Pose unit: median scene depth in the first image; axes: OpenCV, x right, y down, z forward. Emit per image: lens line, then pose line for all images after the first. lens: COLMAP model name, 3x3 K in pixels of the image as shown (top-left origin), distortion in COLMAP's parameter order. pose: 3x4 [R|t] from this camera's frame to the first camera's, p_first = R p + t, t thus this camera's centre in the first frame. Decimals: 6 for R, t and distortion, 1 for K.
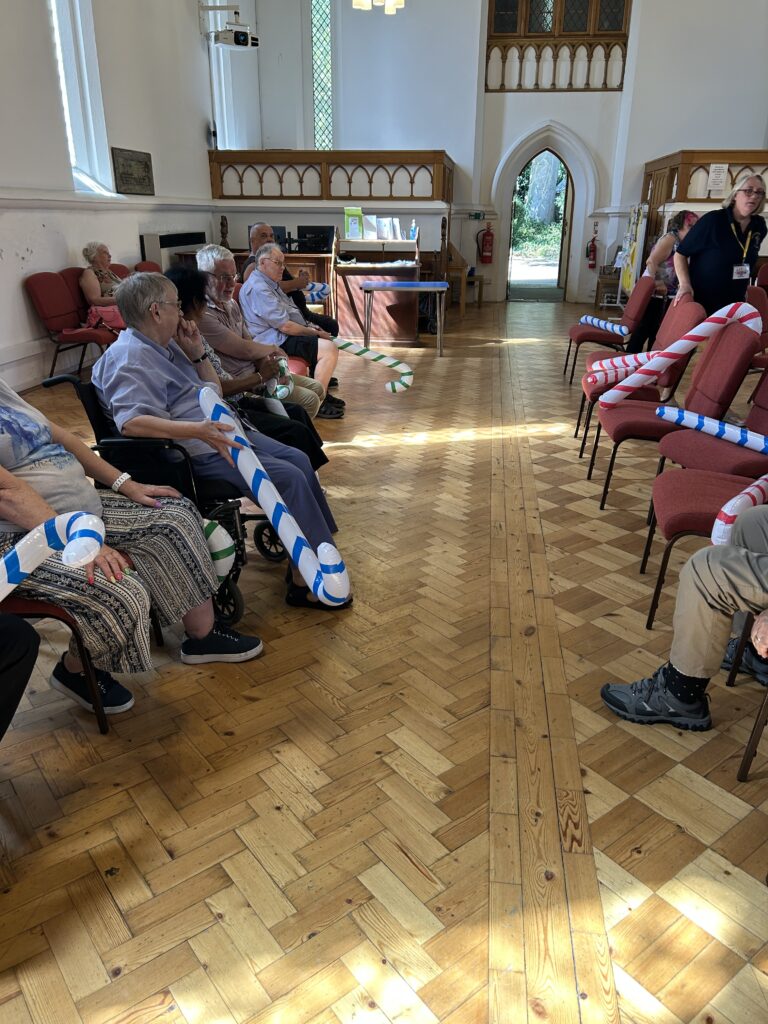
lens RADIAL K [[774.1, 0, 392.4], [0, 774.1, 510.9], [0, 0, 1]] dist [0.040869, -0.036786]
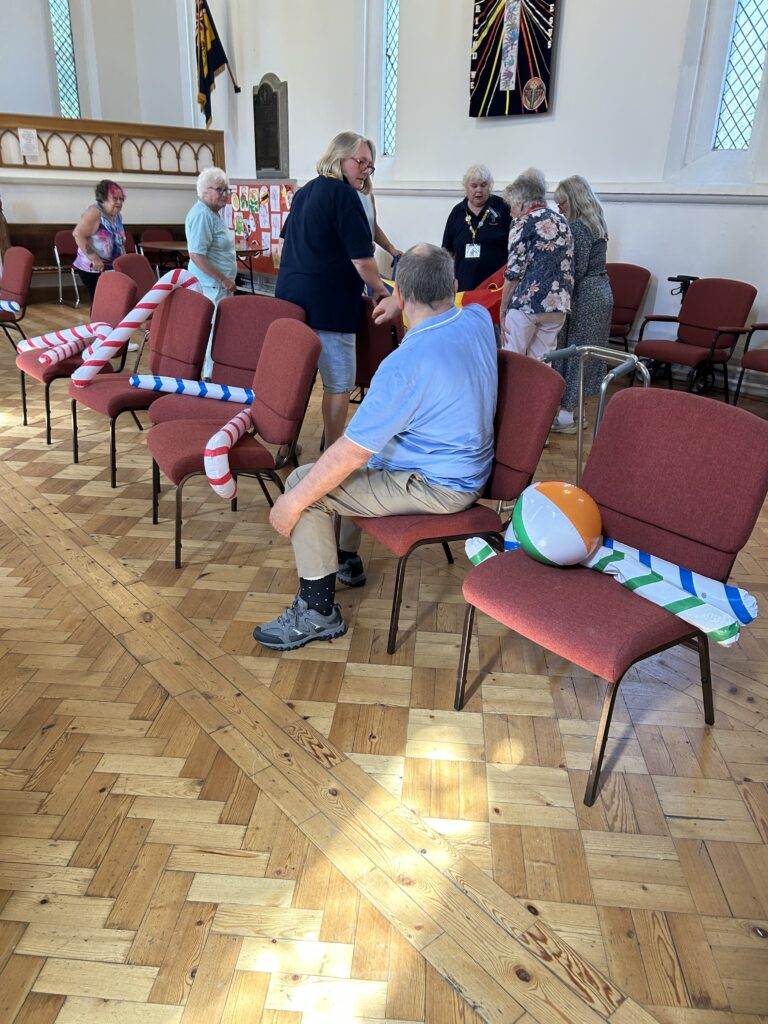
lens RADIAL K [[774.1, 0, 392.4], [0, 774.1, 510.9], [0, 0, 1]] dist [0.040869, -0.036786]
pose [[0.674469, -0.272195, 0.686295, -0.329322], [0.246277, 0.959263, 0.138425, -0.042951], [-0.696017, 0.075655, 0.714029, 0.096330]]
